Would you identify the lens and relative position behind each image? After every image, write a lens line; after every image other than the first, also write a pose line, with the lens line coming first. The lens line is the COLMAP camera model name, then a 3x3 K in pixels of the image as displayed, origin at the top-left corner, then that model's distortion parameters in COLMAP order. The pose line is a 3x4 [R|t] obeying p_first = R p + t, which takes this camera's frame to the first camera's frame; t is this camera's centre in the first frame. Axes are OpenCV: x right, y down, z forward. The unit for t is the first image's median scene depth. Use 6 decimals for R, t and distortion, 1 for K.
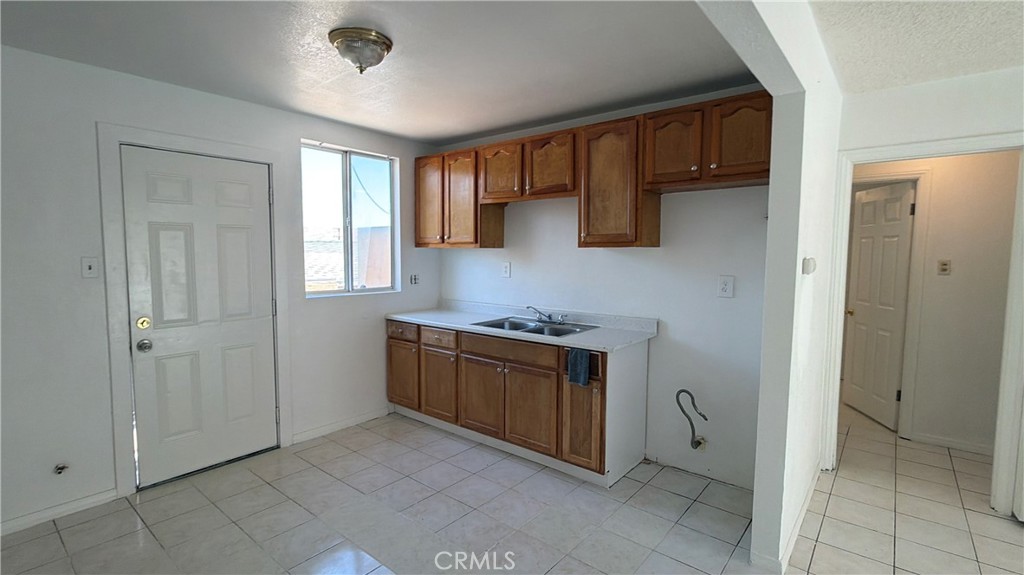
lens RADIAL K [[467.8, 0, 511.9], [0, 467.8, 284.1], [0, 0, 1]] dist [0.008119, -0.001218]
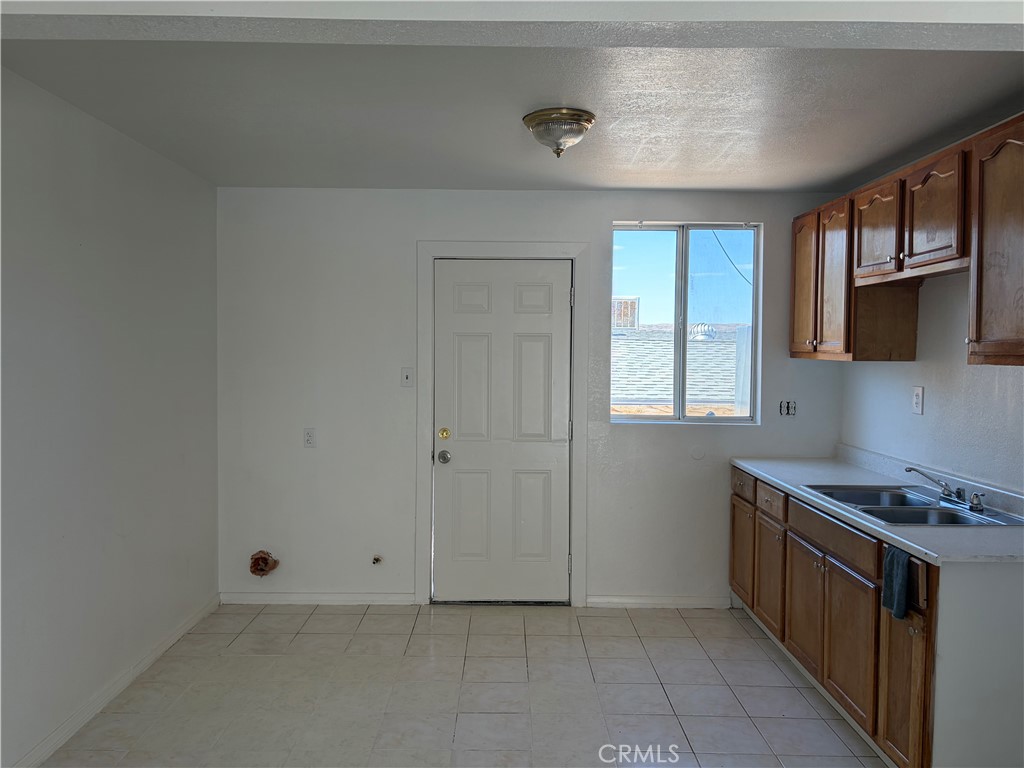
lens RADIAL K [[779.7, 0, 508.0], [0, 779.7, 376.5], [0, 0, 1]] dist [0.045099, -0.037002]
pose [[0.636516, 0.026904, -0.770794, 0.466520], [-0.058249, 0.998214, -0.013260, -0.021411], [0.769060, 0.053338, 0.636947, 0.037789]]
